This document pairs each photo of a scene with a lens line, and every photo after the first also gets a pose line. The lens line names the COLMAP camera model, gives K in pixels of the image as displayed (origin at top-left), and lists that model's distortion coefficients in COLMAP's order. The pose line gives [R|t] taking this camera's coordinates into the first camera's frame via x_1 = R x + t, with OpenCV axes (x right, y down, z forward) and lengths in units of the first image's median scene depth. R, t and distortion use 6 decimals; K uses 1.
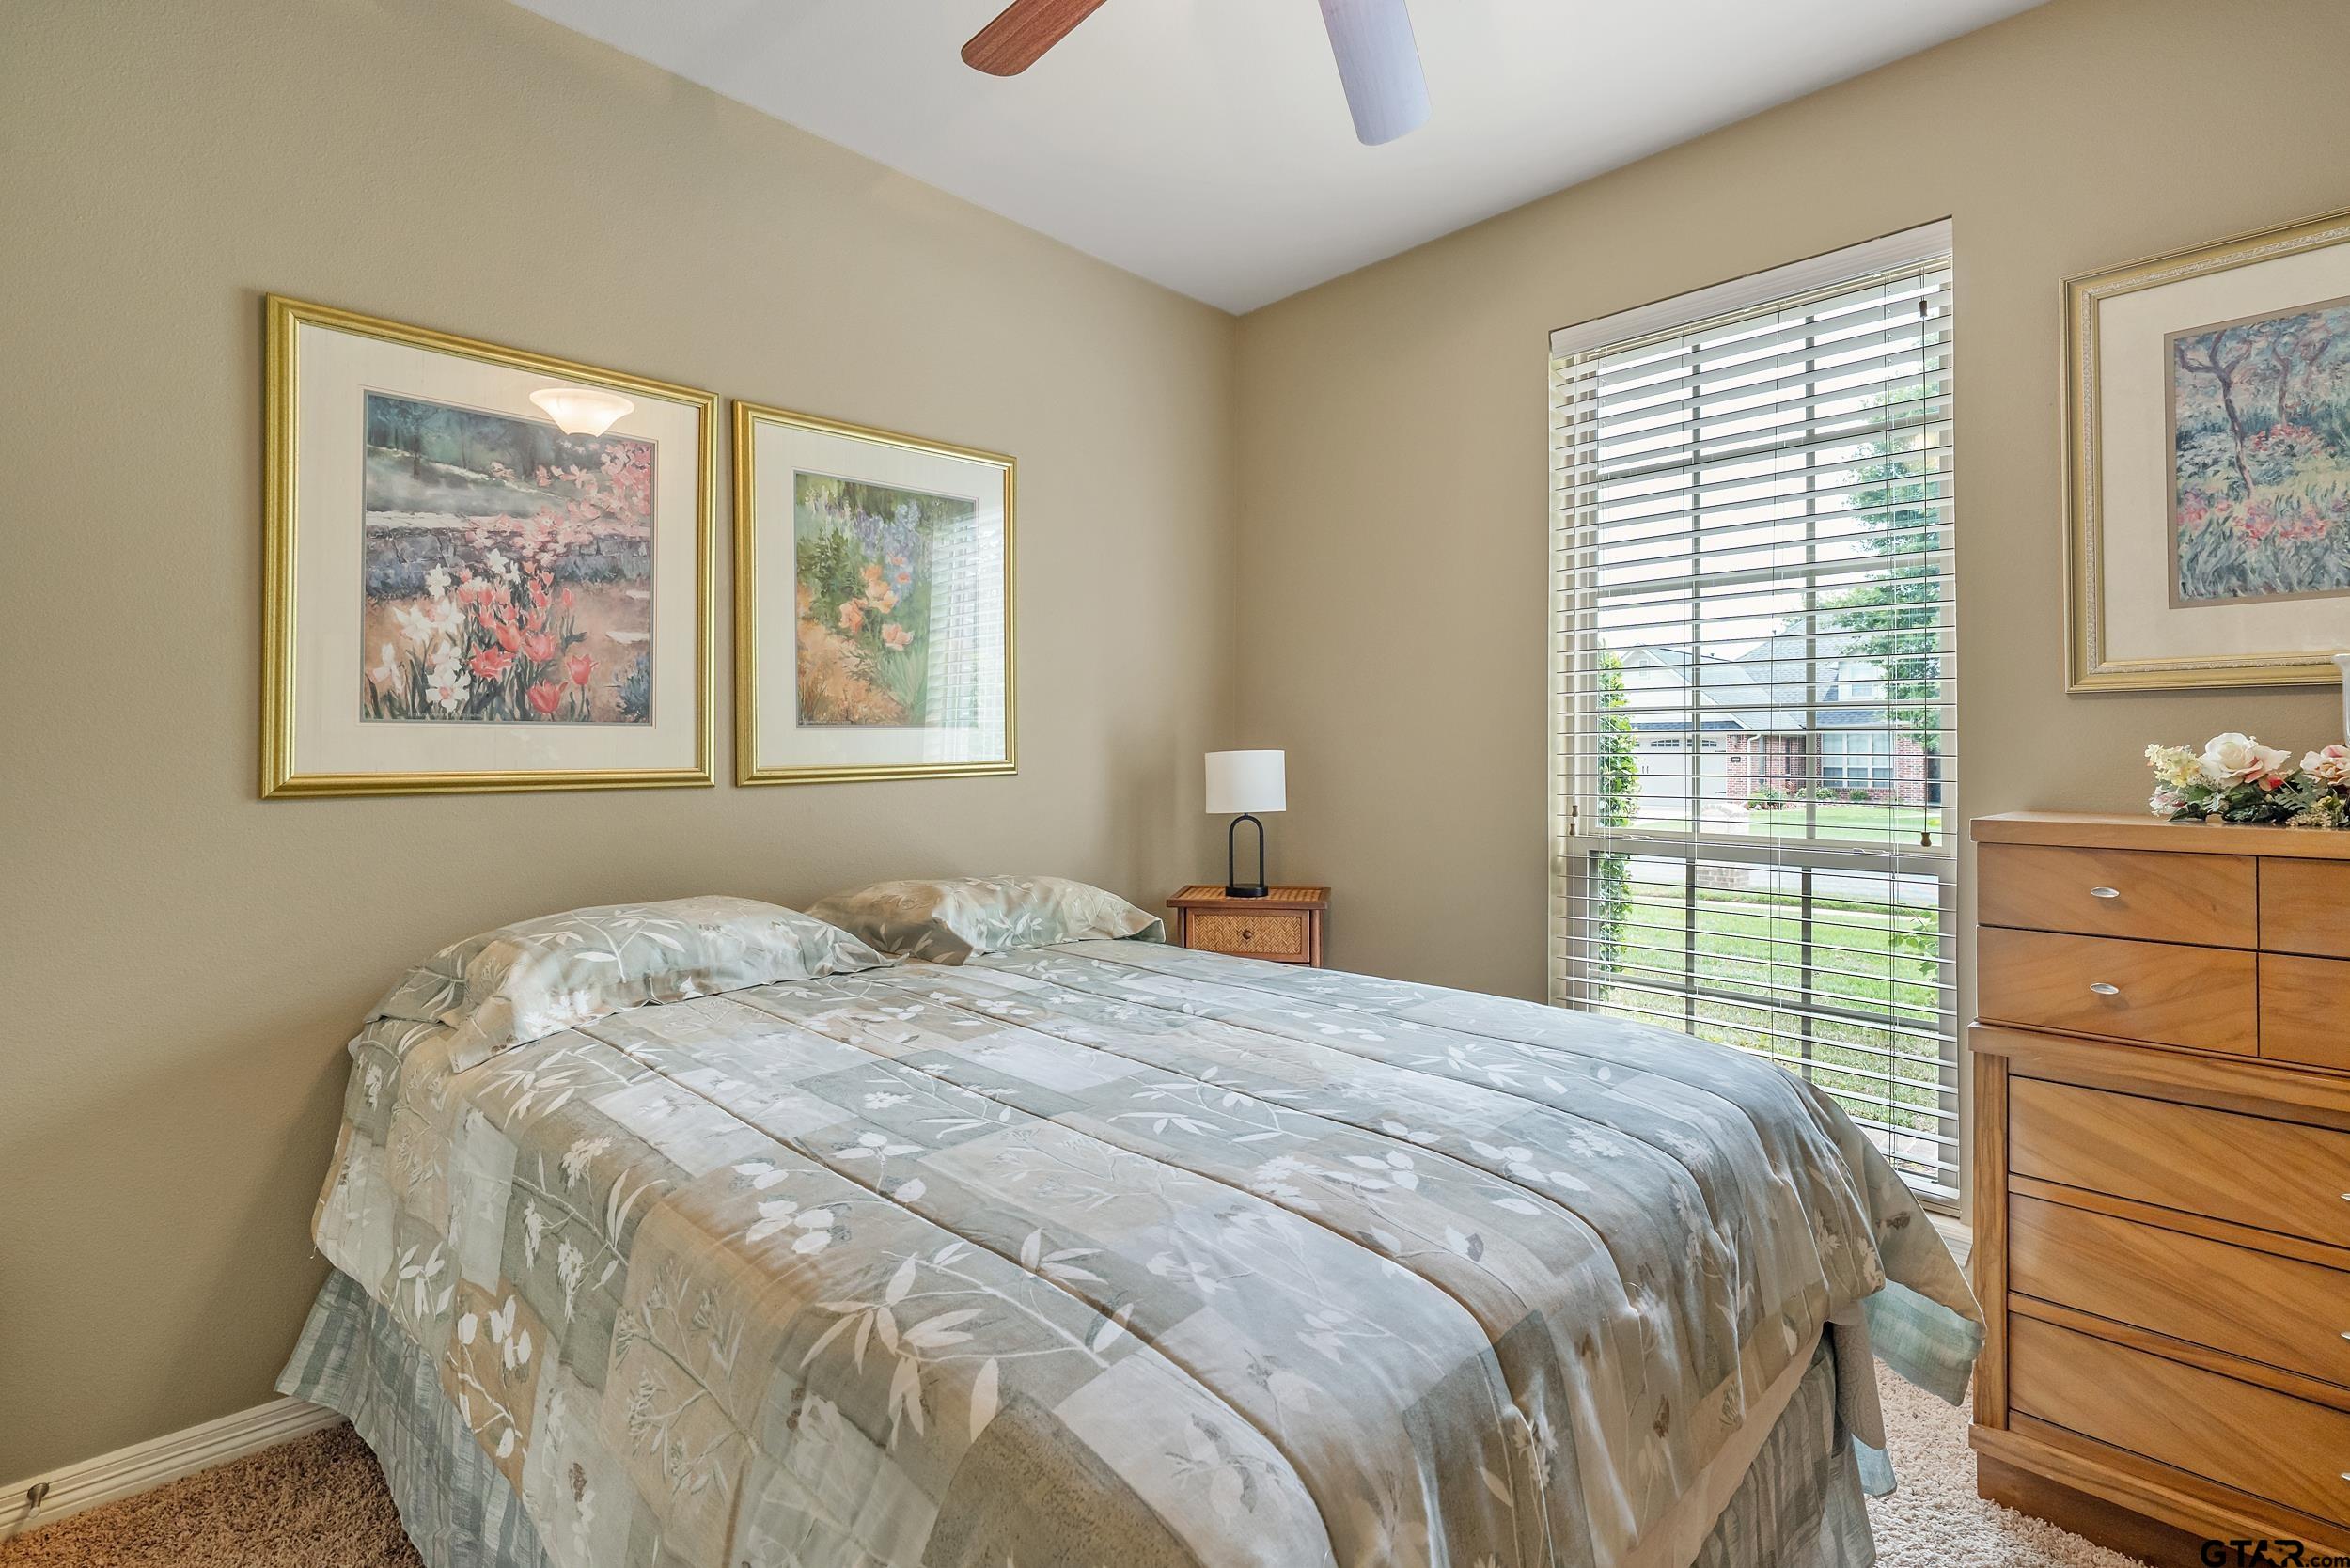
lens RADIAL K [[1040.1, 0, 1160.3], [0, 1040.1, 730.1], [0, 0, 1]] dist [-0.005684, 0.003162]
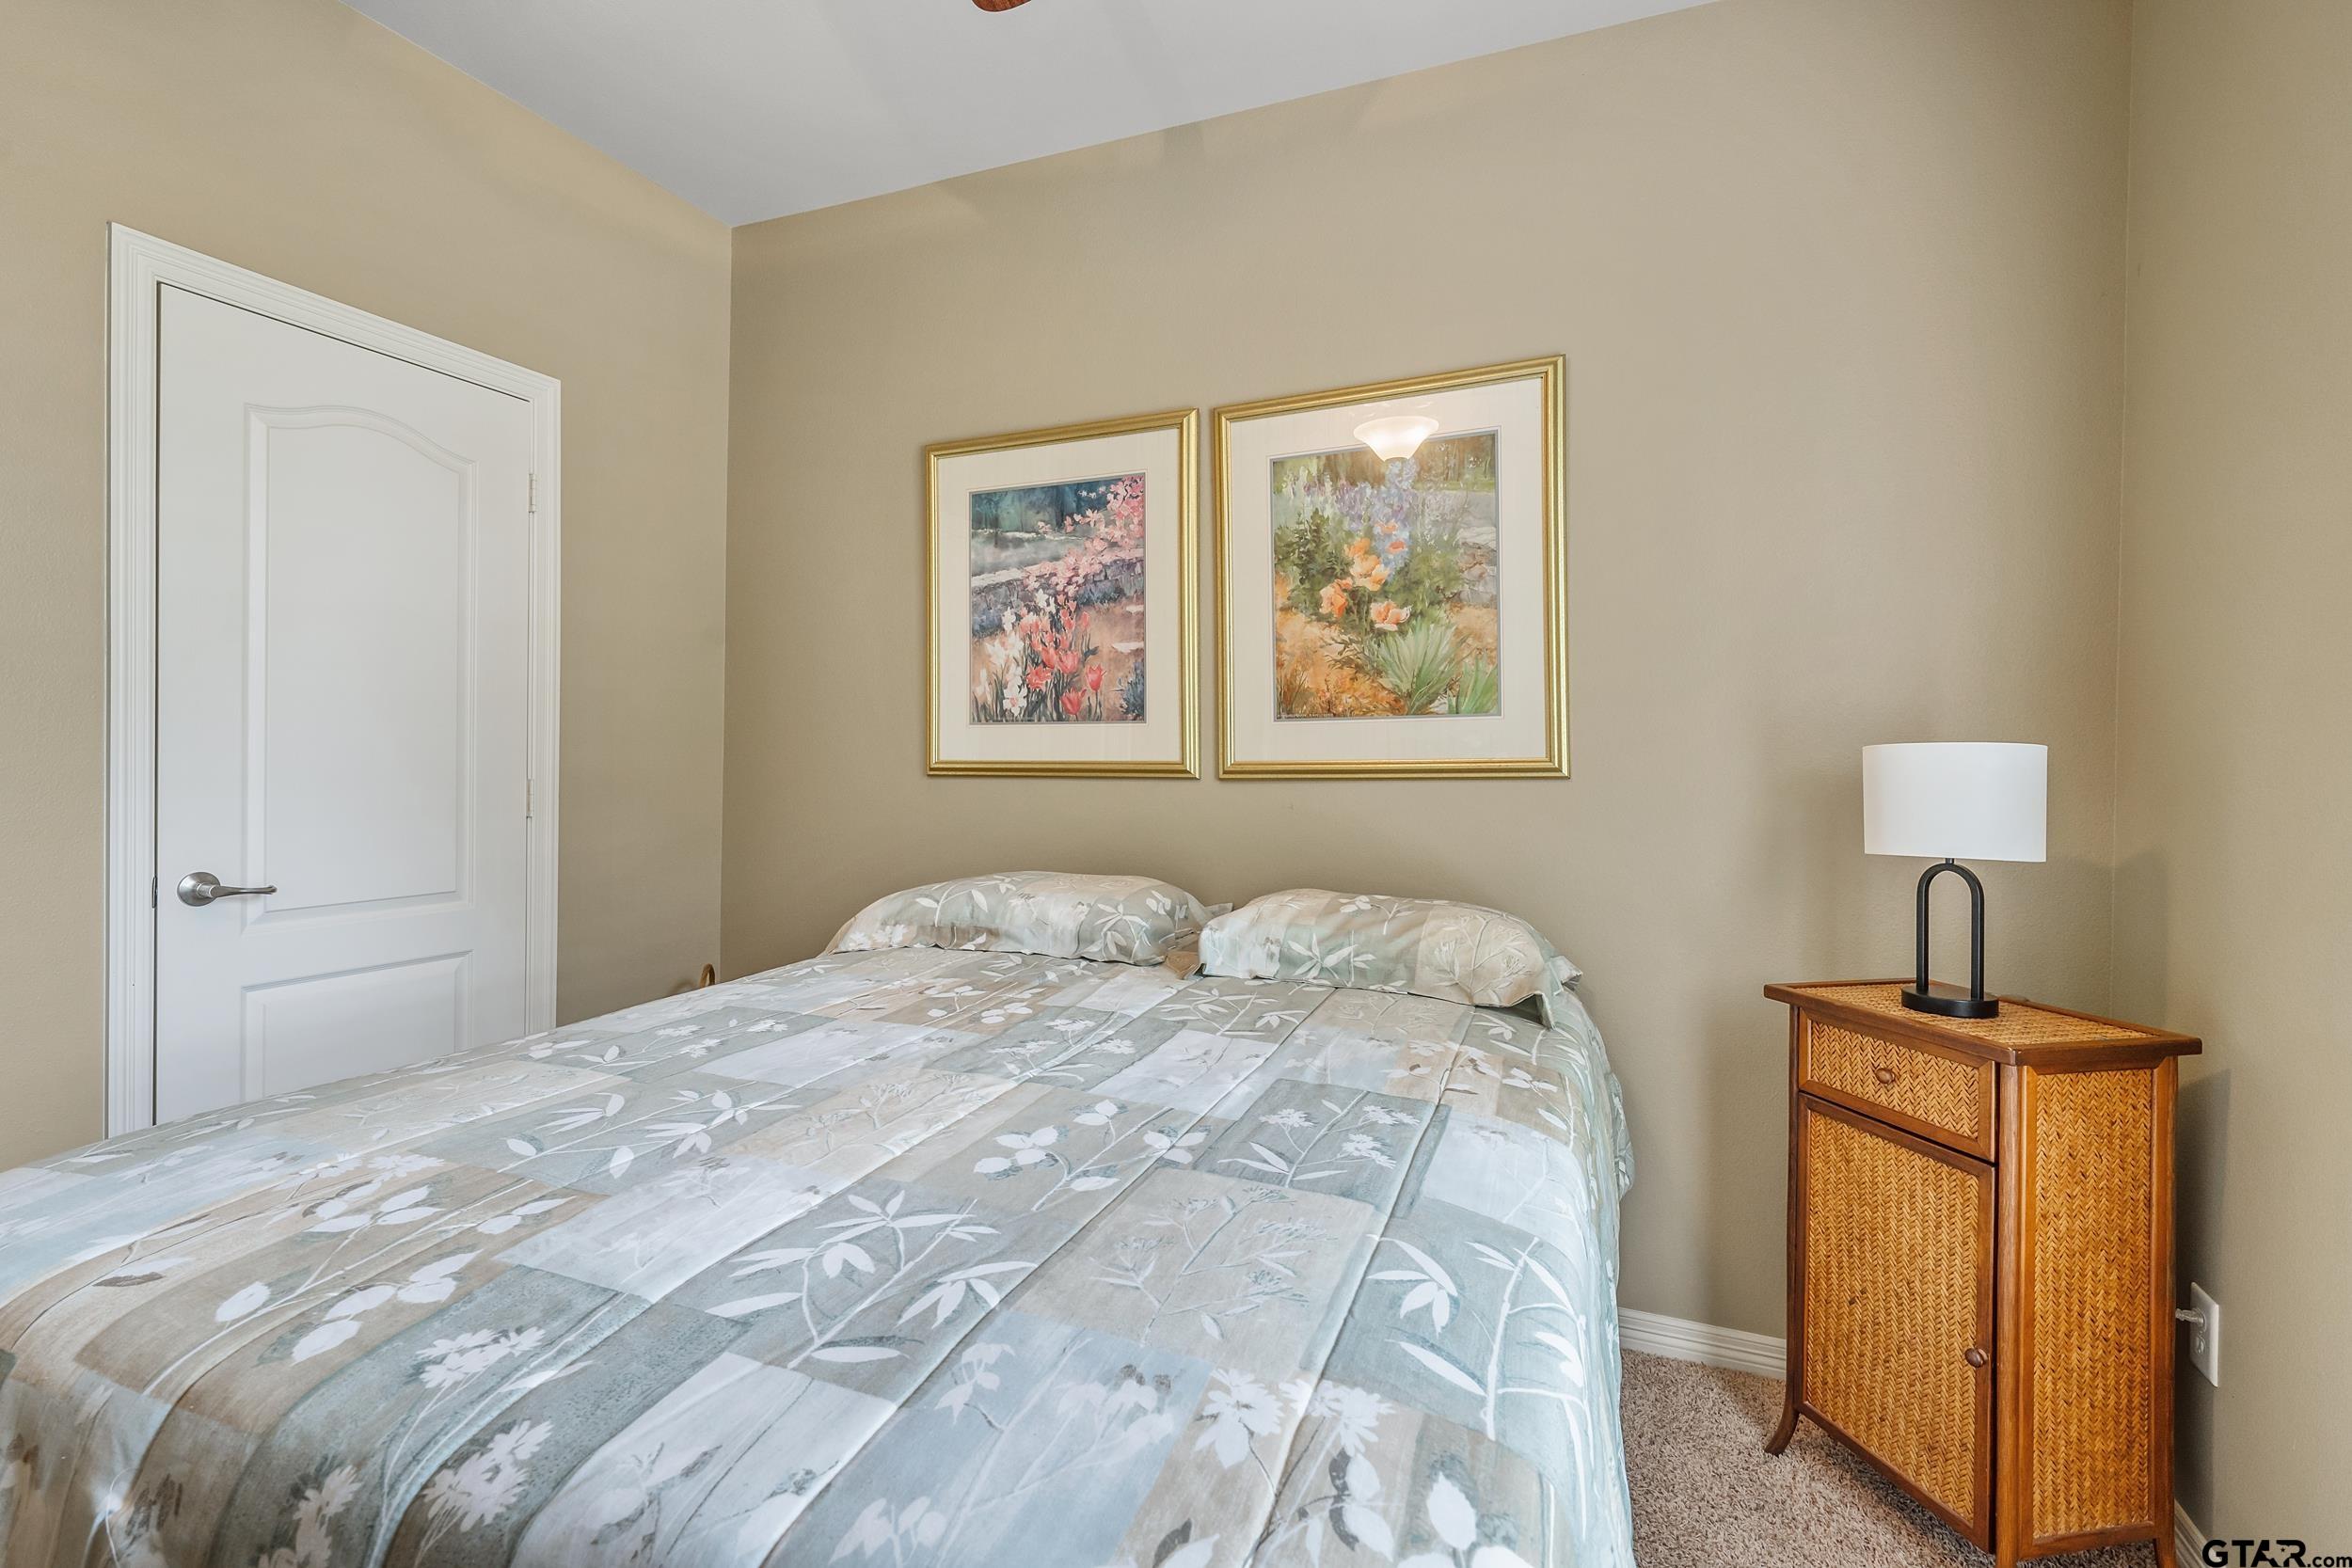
lens RADIAL K [[1040.9, 0, 1173.5], [0, 1040.9, 776.4], [0, 0, 1]] dist [-0.005684, 0.003162]
pose [[0.415249, 0.023173, -0.909413, 0.596030], [0.013522, 0.999408, 0.031641, 0.019799], [0.909607, -0.025436, 0.414690, 0.587323]]
